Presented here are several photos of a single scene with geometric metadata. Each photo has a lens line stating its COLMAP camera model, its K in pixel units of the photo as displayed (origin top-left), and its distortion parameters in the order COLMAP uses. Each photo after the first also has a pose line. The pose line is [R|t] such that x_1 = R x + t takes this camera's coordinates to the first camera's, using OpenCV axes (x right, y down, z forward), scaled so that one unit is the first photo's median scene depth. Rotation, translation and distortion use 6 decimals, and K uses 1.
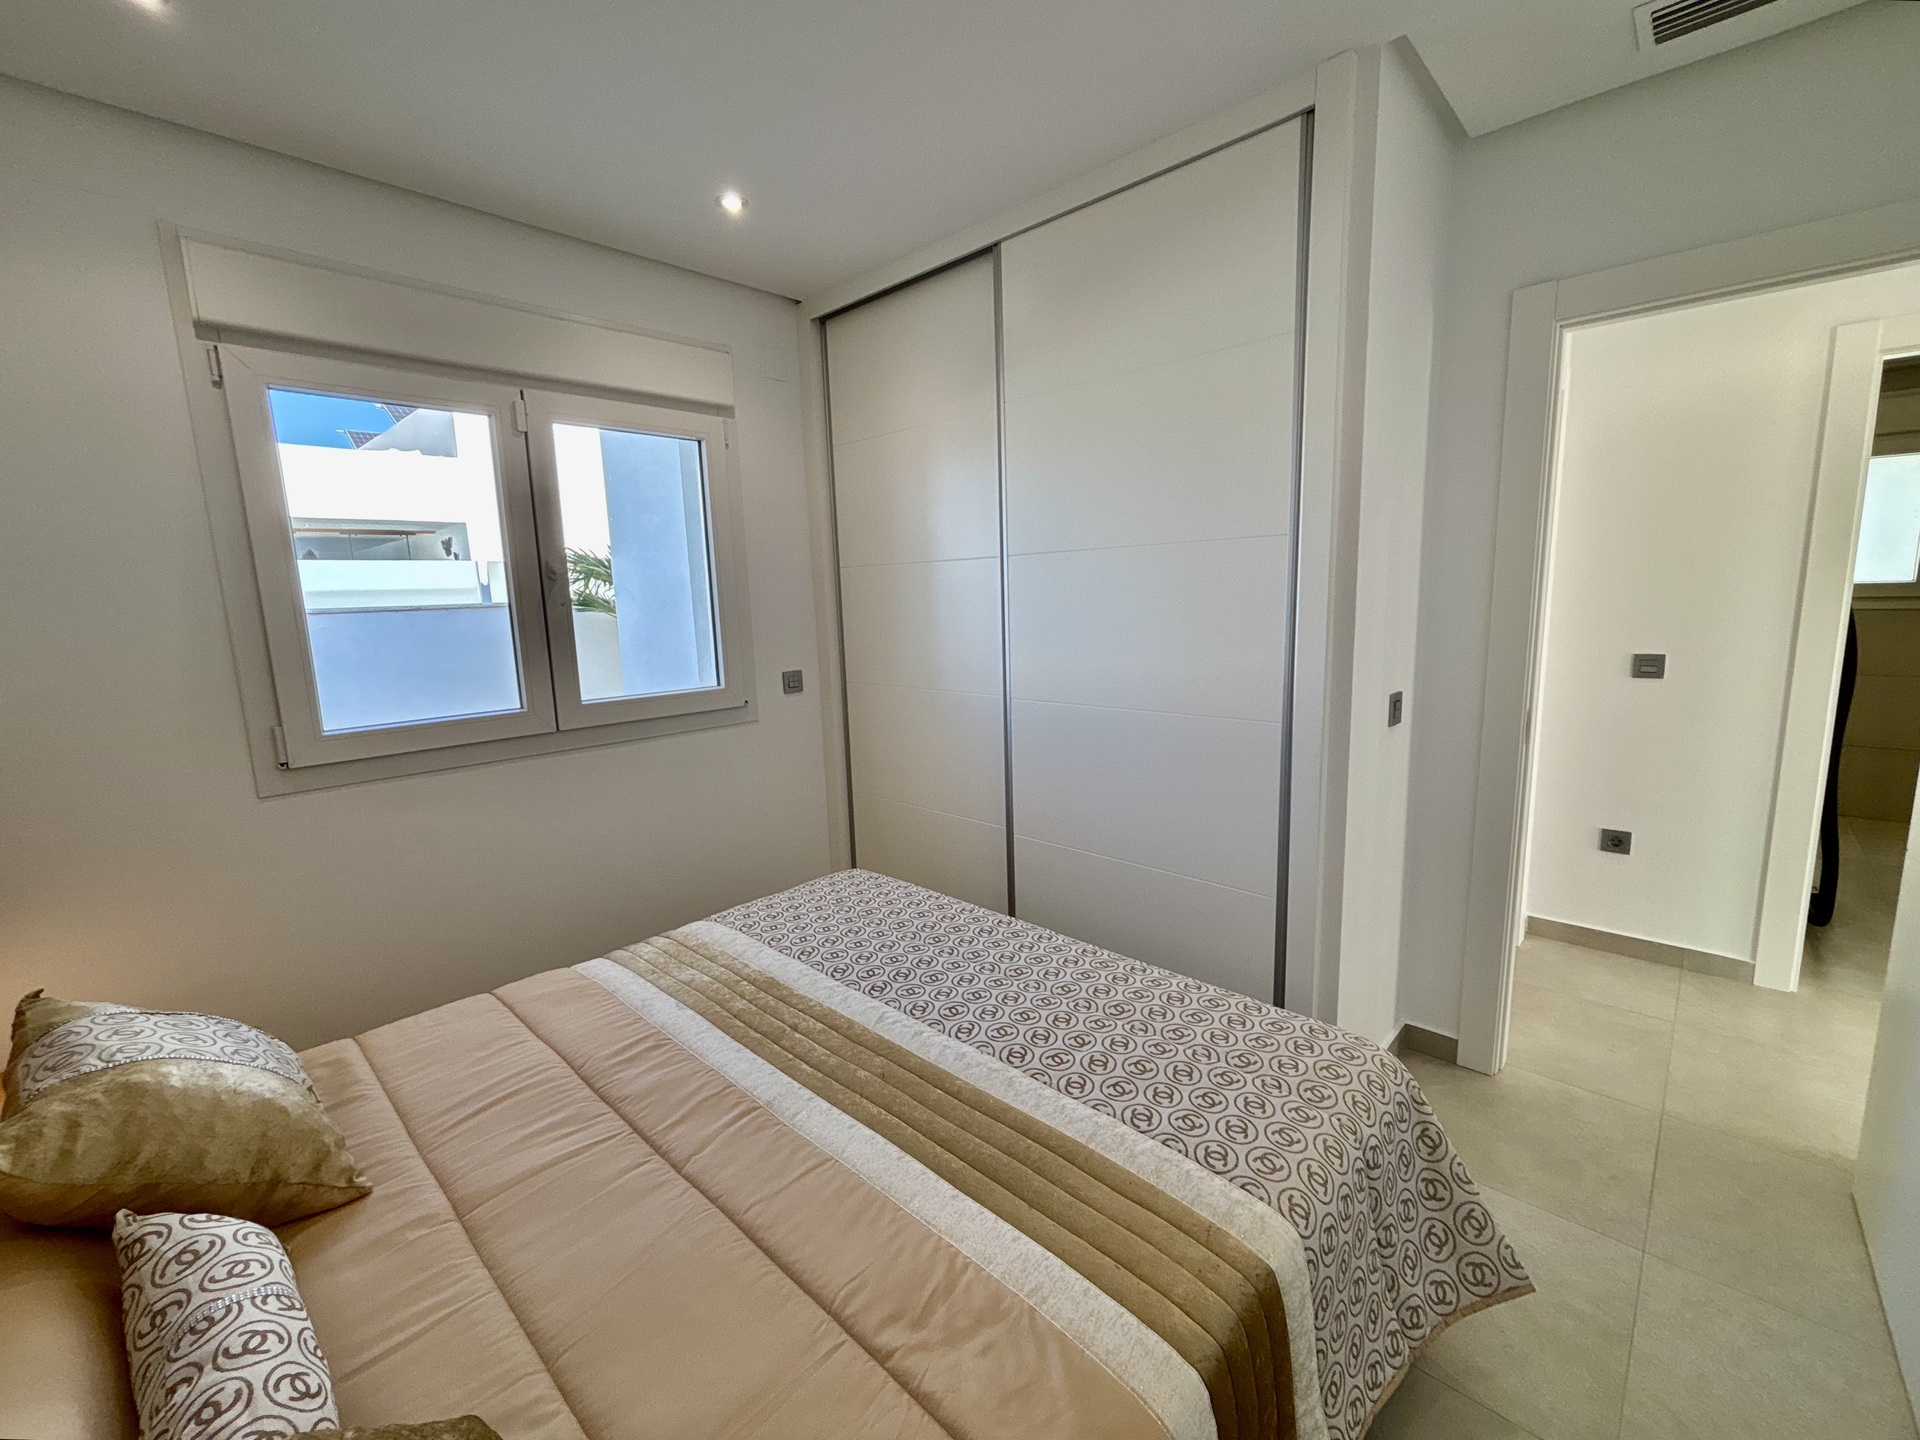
lens RADIAL K [[810.2, 0, 956.0], [0, 810.2, 721.1], [0, 0, 1]] dist [0.007236, 0.000418]
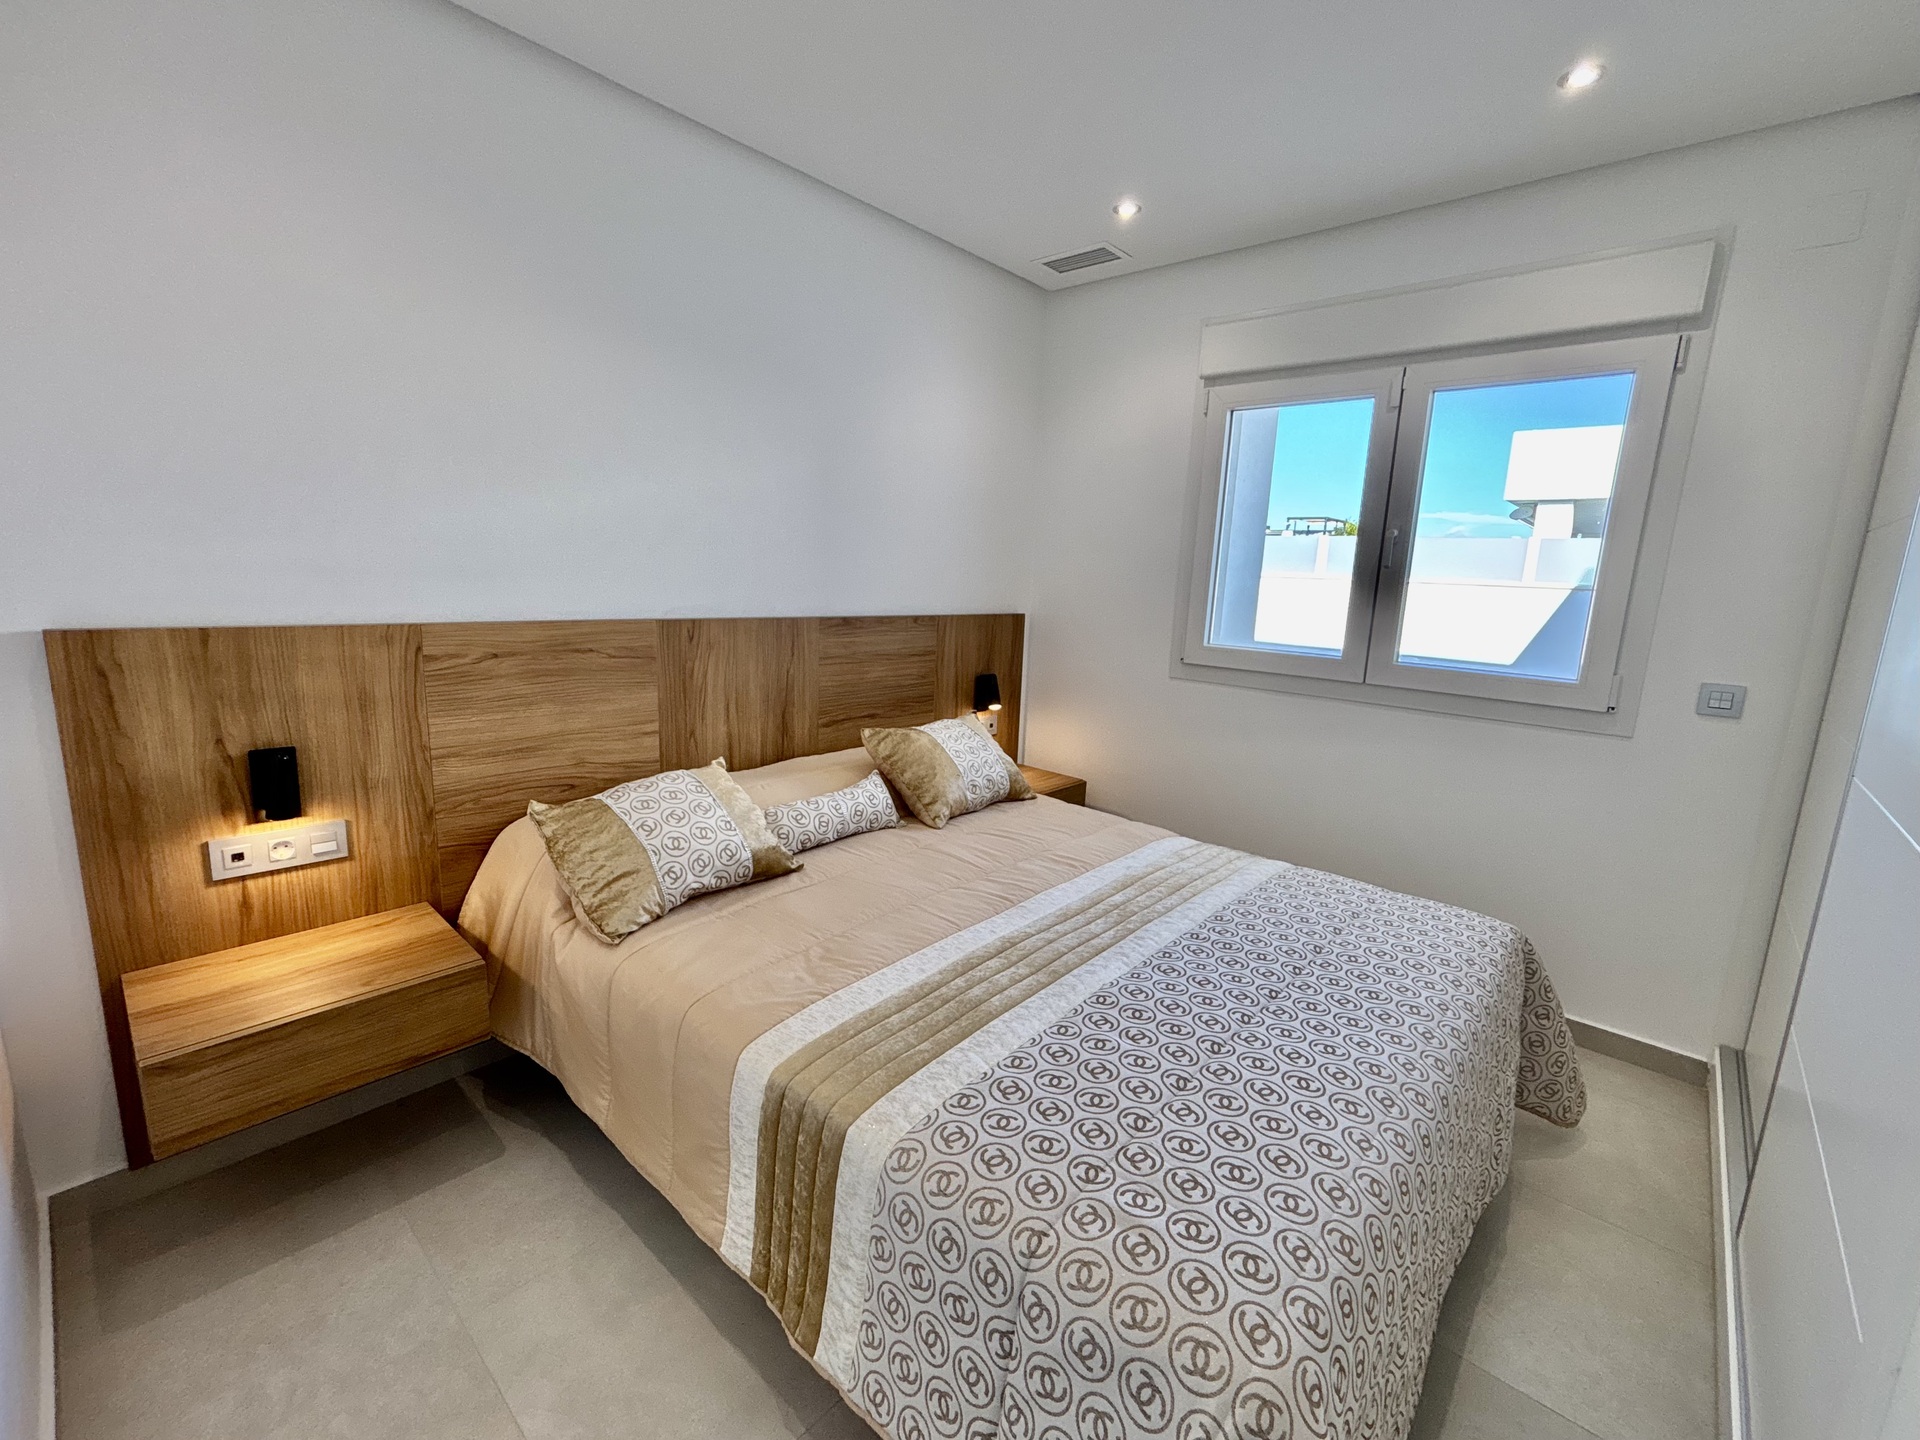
lens RADIAL K [[810.2, 0, 956.0], [0, 810.2, 721.1], [0, 0, 1]] dist [0.007236, 0.000418]
pose [[0.028102, 0.217201, -0.975722, 0.656566], [-0.206921, 0.956230, 0.206902, -0.060287], [0.977954, 0.196083, 0.071815, 0.461055]]
